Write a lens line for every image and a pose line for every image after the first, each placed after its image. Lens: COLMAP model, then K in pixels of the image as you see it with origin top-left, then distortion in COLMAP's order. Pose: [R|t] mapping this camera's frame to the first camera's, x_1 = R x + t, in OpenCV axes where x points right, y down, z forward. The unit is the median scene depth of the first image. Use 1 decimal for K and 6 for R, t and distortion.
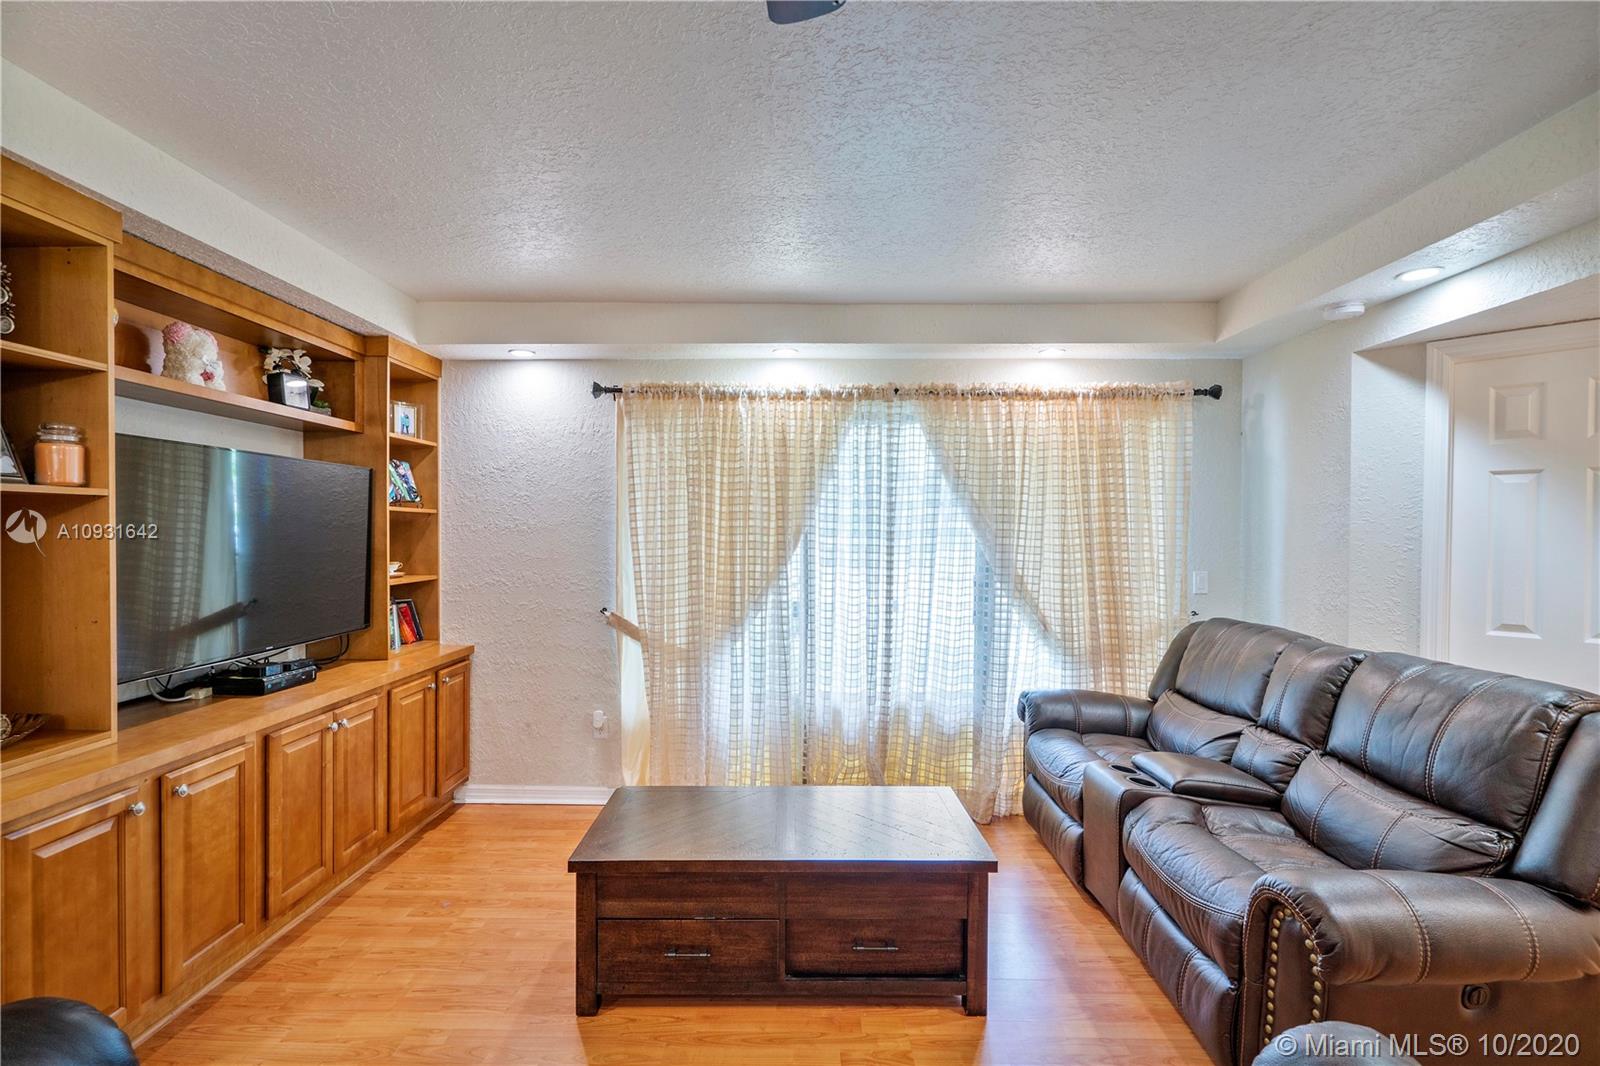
lens RADIAL K [[722.0, 0, 789.9], [0, 722.0, 537.3], [0, 0, 1]] dist [-0.001191, 0.000302]
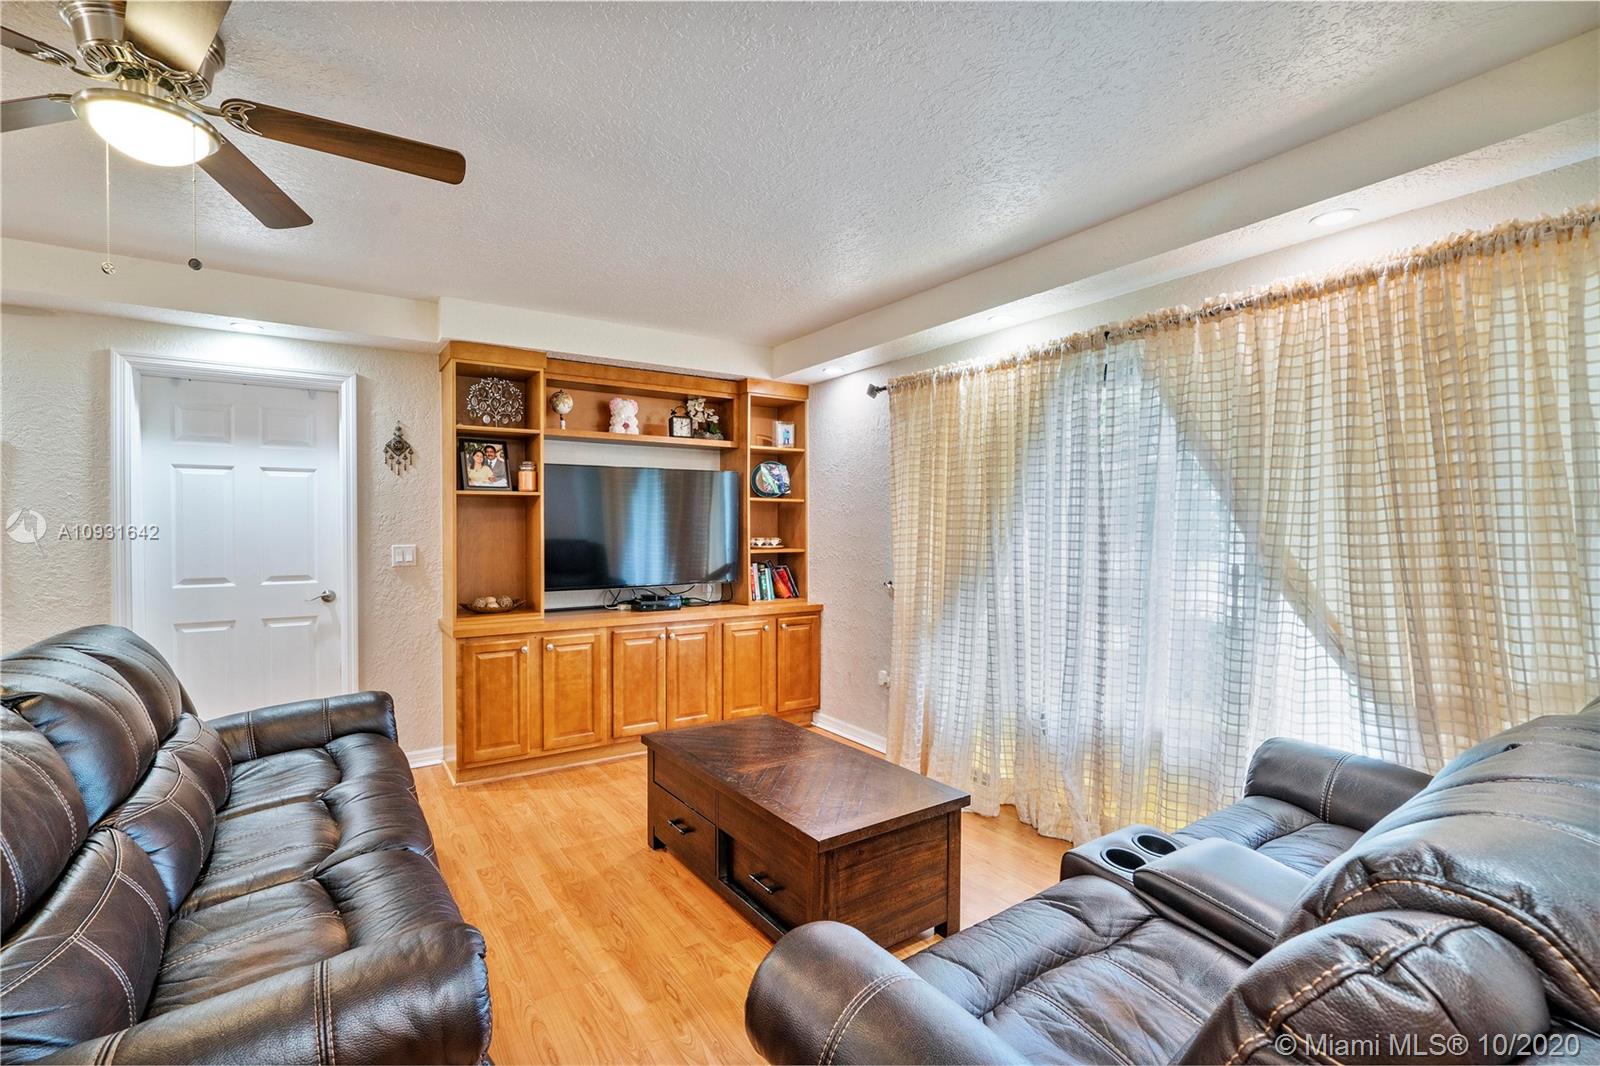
lens RADIAL K [[730.0, 0, 800.0], [0, 730.0, 533.0], [0, 0, 1]] dist [0.022307, -0.000136]
pose [[0.566578, 0.003745, -0.824000, 0.637652], [-0.005914, 0.999982, 0.000478, 0.023430], [0.823987, 0.004603, 0.566590, 0.245050]]
